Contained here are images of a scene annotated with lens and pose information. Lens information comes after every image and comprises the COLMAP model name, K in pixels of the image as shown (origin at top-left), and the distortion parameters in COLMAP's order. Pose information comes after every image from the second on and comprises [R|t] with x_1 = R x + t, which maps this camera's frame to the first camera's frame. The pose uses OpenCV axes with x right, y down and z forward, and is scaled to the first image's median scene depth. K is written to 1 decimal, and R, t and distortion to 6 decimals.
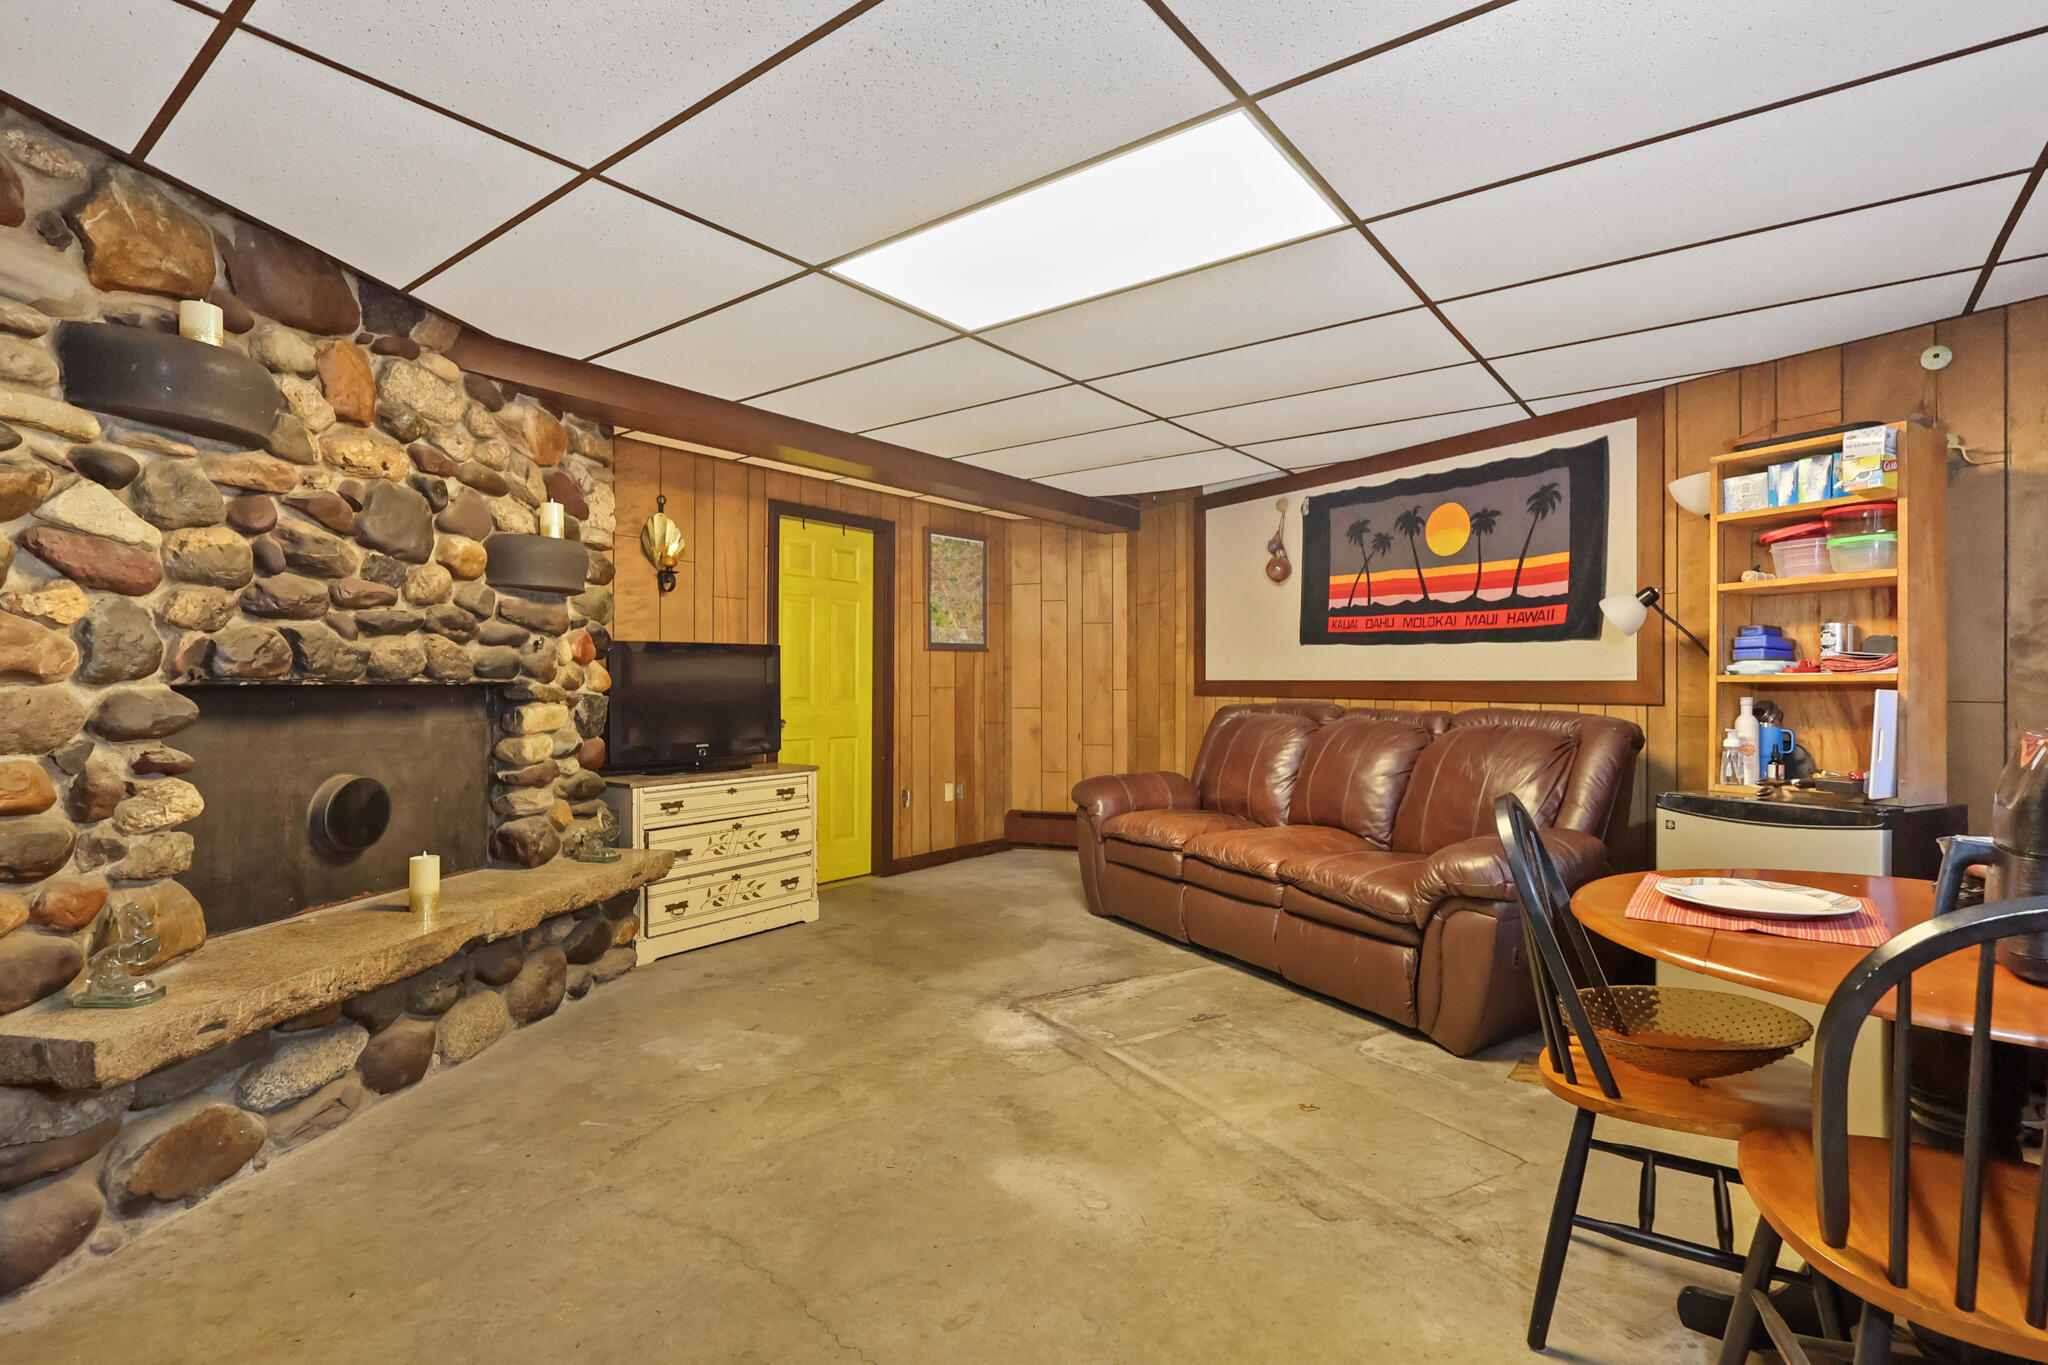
lens RADIAL K [[962.2, 0, 1019.0], [0, 962.2, 681.7], [0, 0, 1]] dist [0.000632, 0.000166]
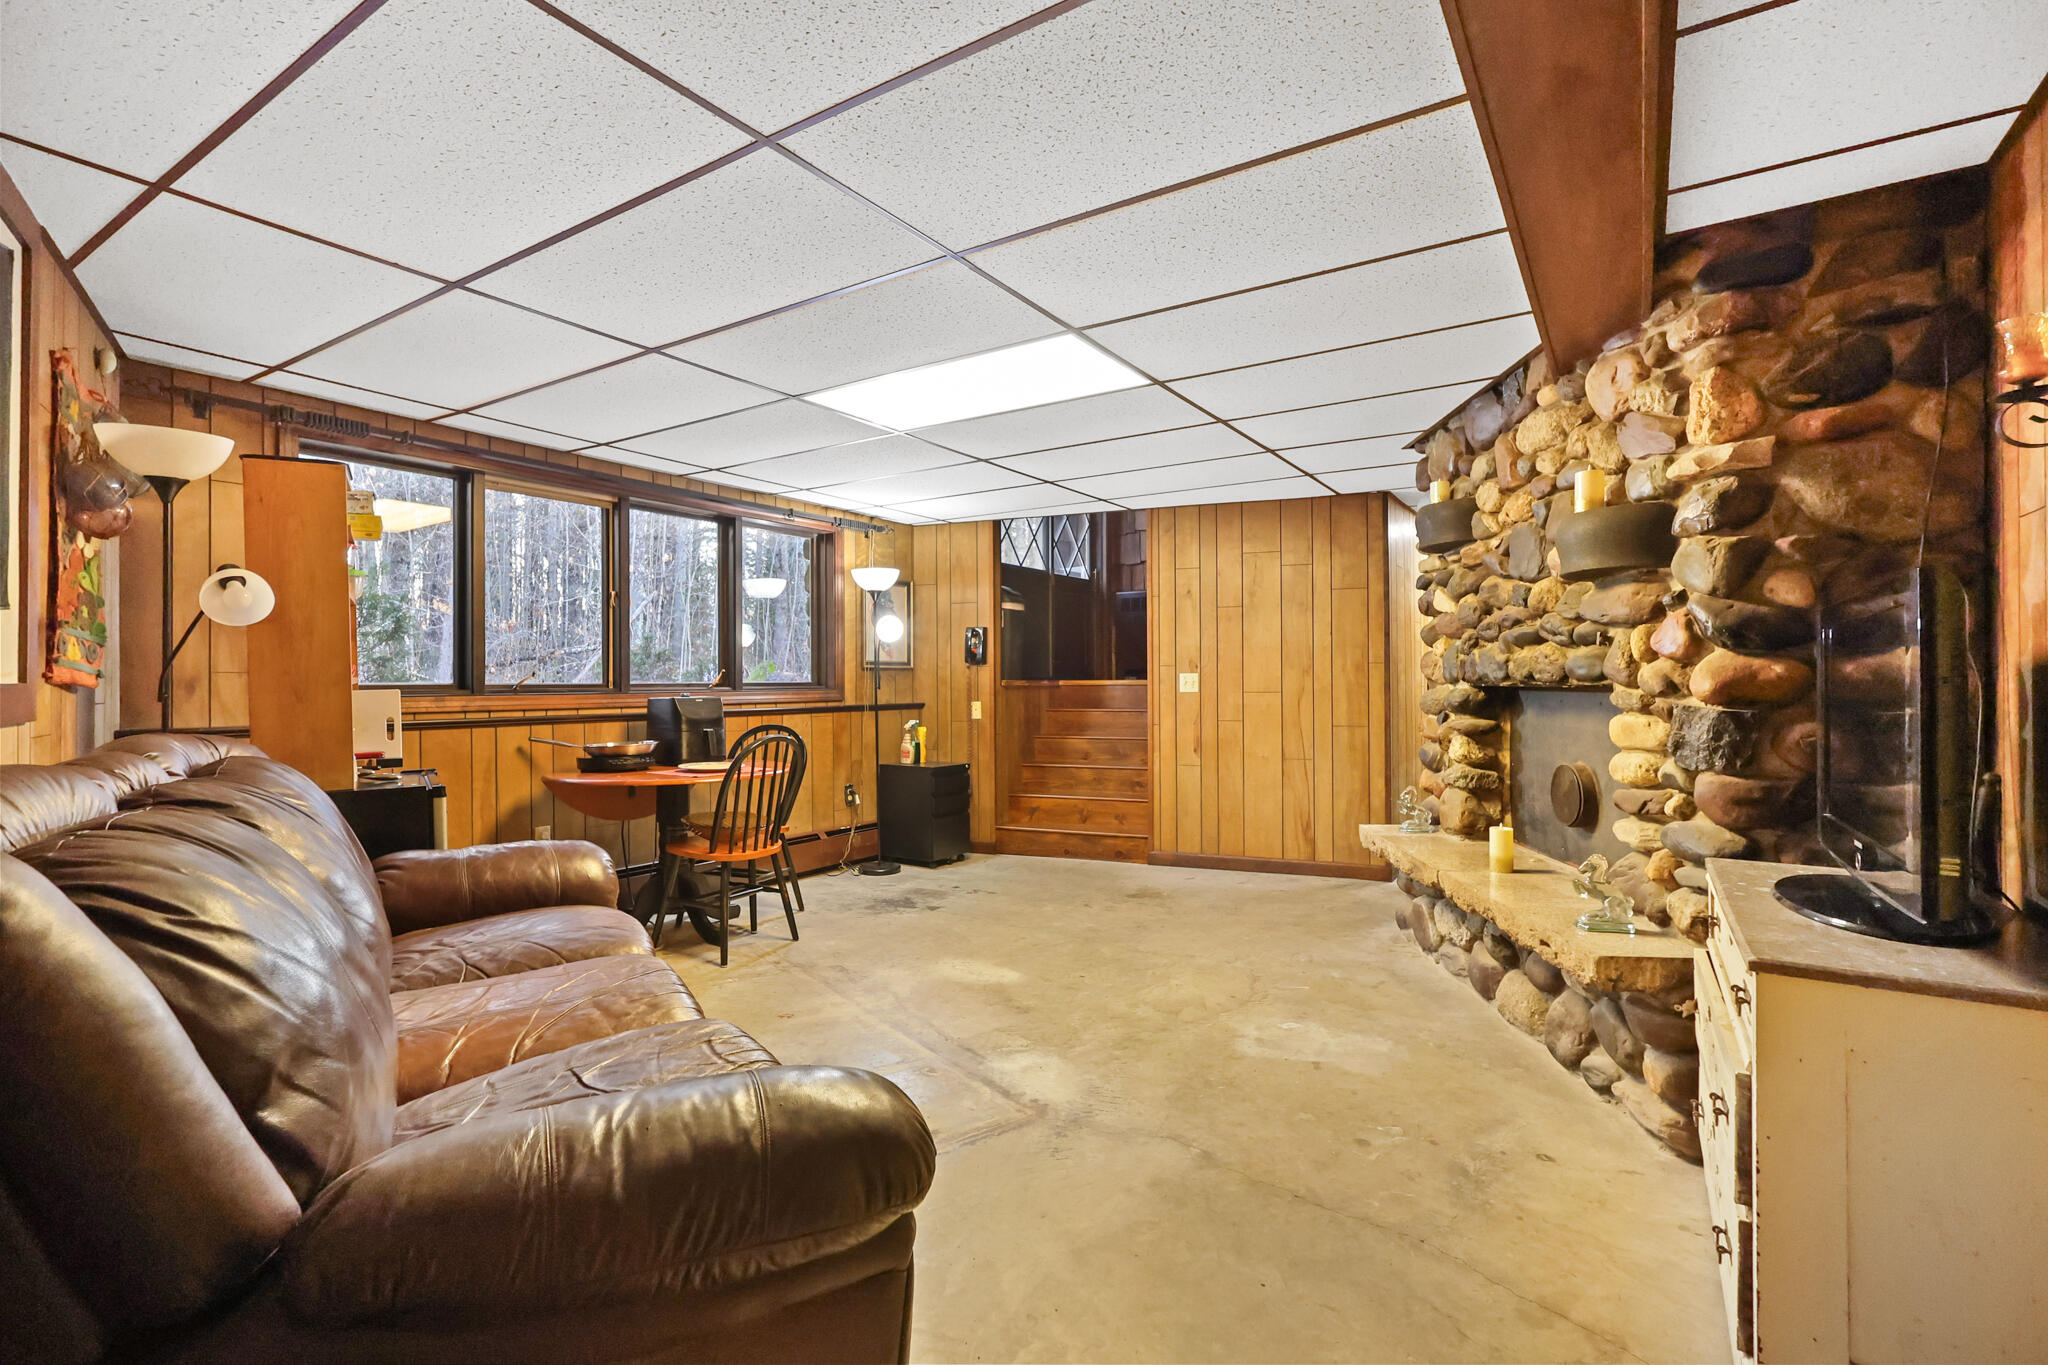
lens RADIAL K [[962.2, 0, 1018.5], [0, 962.2, 682.3], [0, 0, 1]] dist [0.000632, 0.000166]
pose [[-0.996511, -0.000865, -0.083459, 0.095847], [-0.001129, 0.999995, 0.003118, -0.006289], [0.083456, 0.003201, -0.996506, 2.203963]]
